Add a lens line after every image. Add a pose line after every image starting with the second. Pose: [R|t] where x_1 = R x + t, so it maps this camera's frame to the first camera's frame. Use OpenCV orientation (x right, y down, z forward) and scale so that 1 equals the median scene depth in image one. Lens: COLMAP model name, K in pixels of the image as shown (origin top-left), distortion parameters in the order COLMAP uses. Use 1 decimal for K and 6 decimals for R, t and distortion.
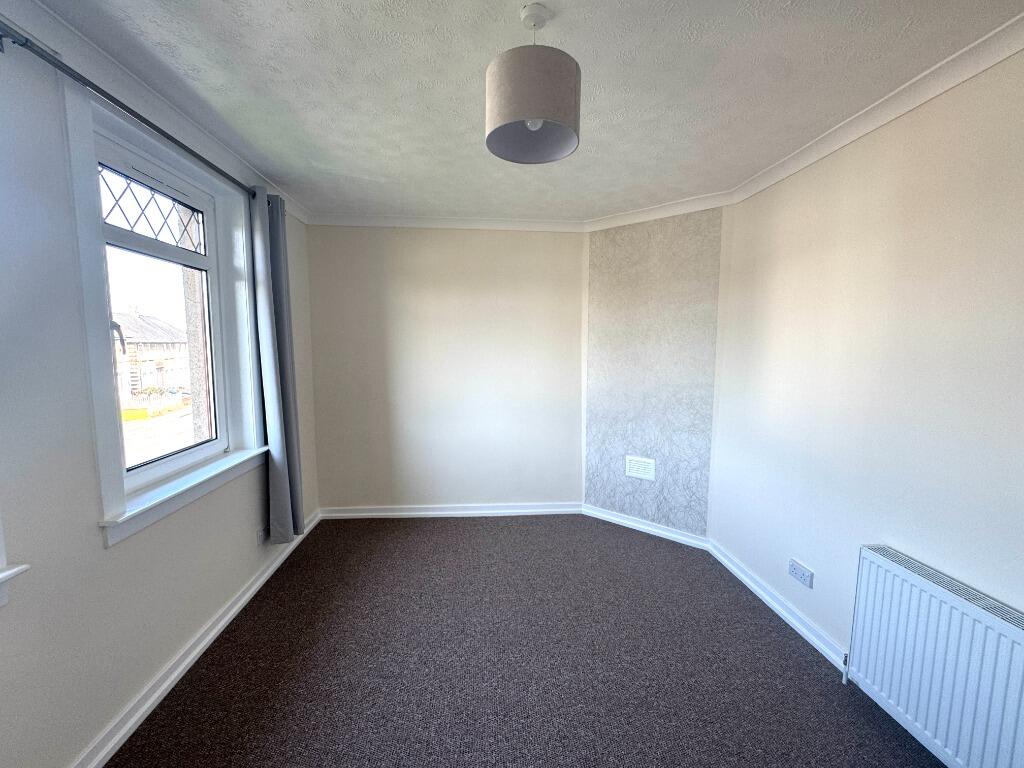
lens RADIAL K [[412.1, 0, 514.0], [0, 412.1, 380.6], [0, 0, 1]] dist [-0.000799, -0.000260]
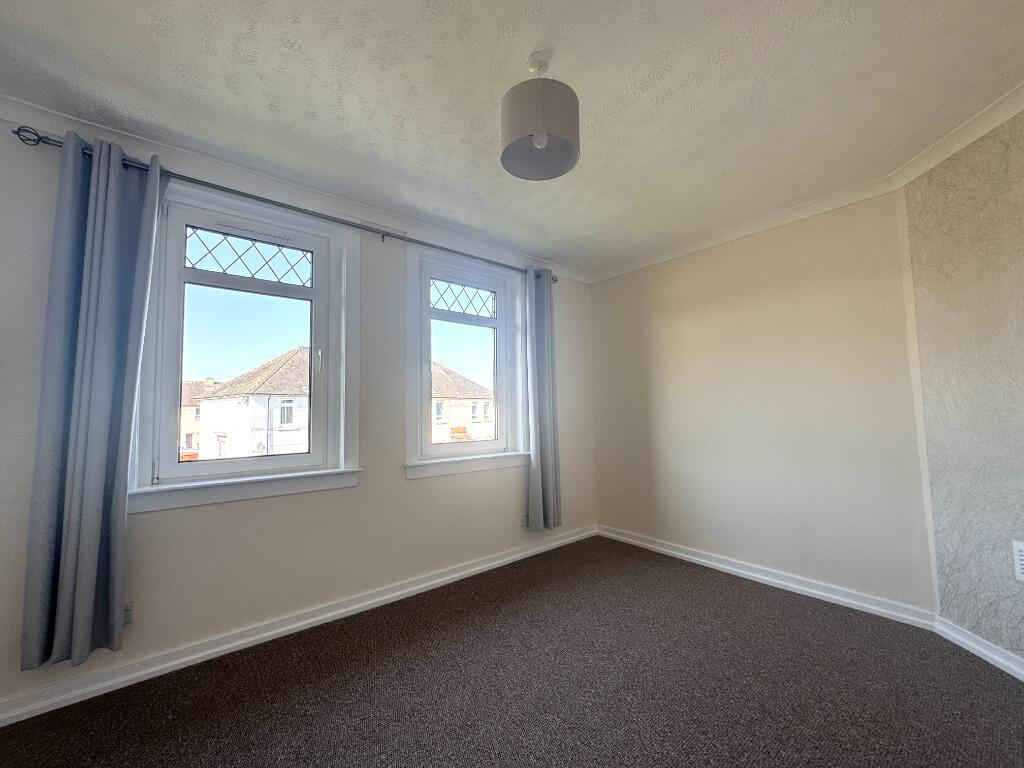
lens RADIAL K [[412.1, 0, 516.5], [0, 412.1, 384.4], [0, 0, 1]] dist [-0.000799, -0.000260]
pose [[0.573864, -0.066472, -0.816249, 0.348811], [-0.057923, 0.990910, -0.121418, 0.080766], [0.816900, 0.116957, 0.564797, 0.138209]]
